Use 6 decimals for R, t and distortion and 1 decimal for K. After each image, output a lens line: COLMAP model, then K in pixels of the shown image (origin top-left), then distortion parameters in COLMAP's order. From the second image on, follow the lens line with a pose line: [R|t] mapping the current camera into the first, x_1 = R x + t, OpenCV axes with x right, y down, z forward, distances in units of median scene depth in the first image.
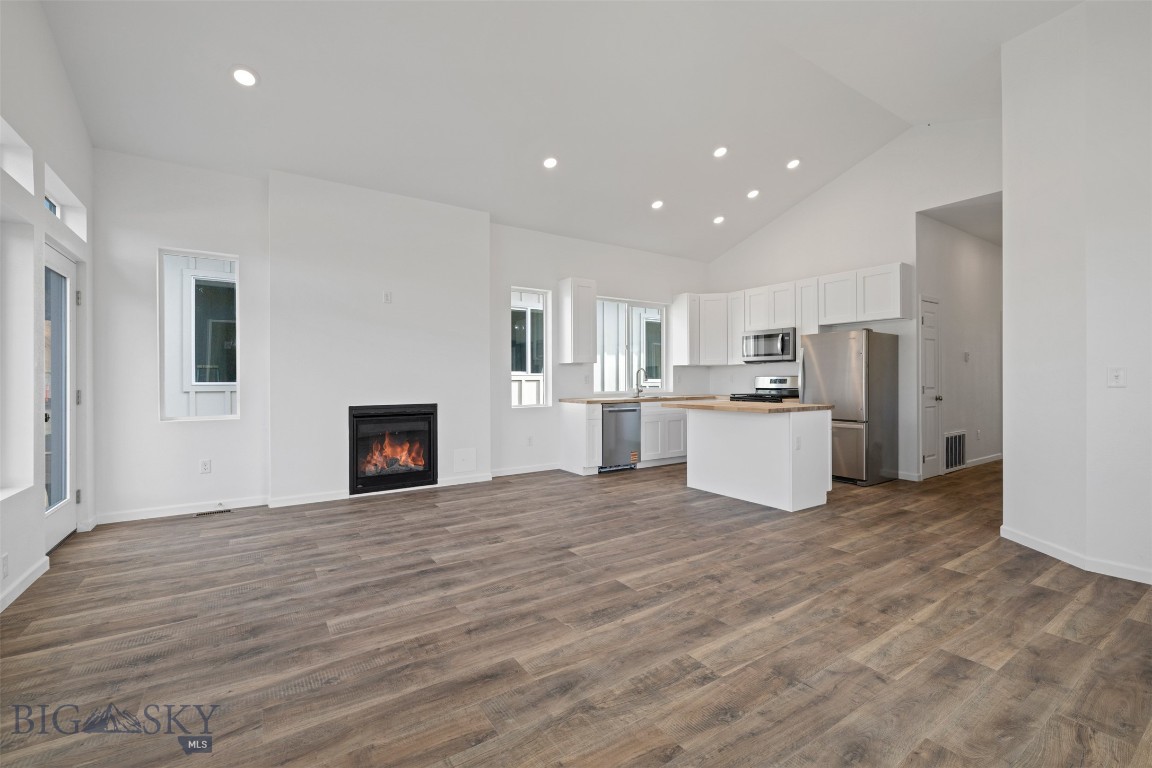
lens RADIAL K [[482.4, 0, 576.0], [0, 482.4, 384.0], [0, 0, 1]] dist [-0.001348, -0.000216]
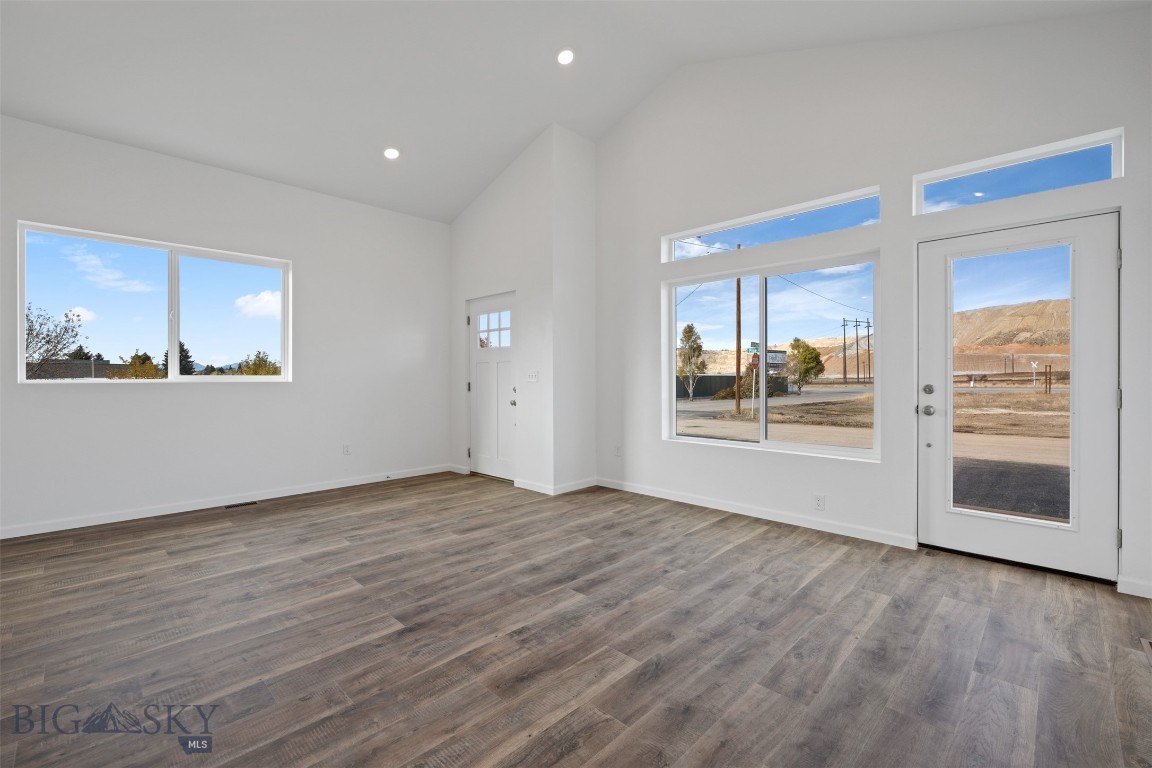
lens RADIAL K [[501.0, 0, 576.0], [0, 501.0, 384.0], [0, 0, 1]] dist [-0.004250, 0.000005]
pose [[-0.980734, 0.006184, -0.195250, -0.138136], [0.002397, 0.999805, 0.019625, -0.013307], [0.195333, 0.018779, -0.980557, 2.038602]]
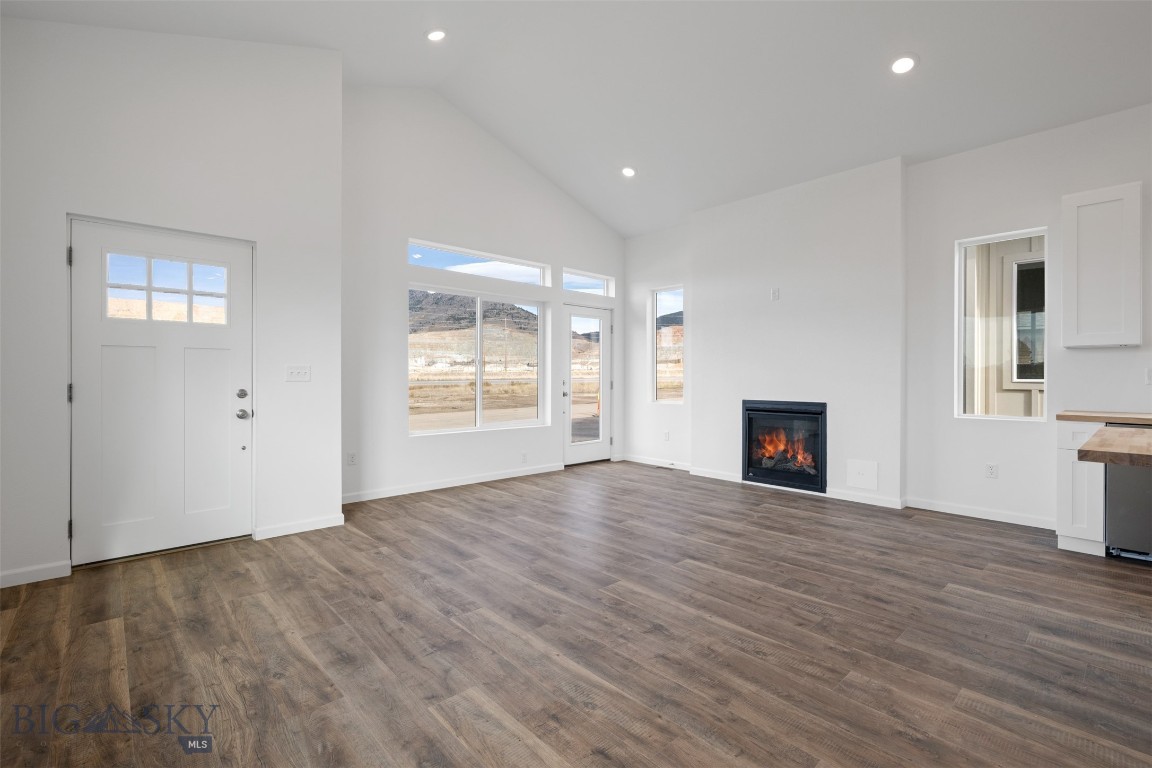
lens RADIAL K [[519.6, 0, 576.0], [0, 519.6, 384.0], [0, 0, 1]] dist [-0.002471, -0.000086]
pose [[0.156950, 0.017904, -0.987444, 1.098455], [-0.011418, 0.999802, 0.016313, -0.009119], [0.987541, 0.008714, 0.157123, 0.737916]]
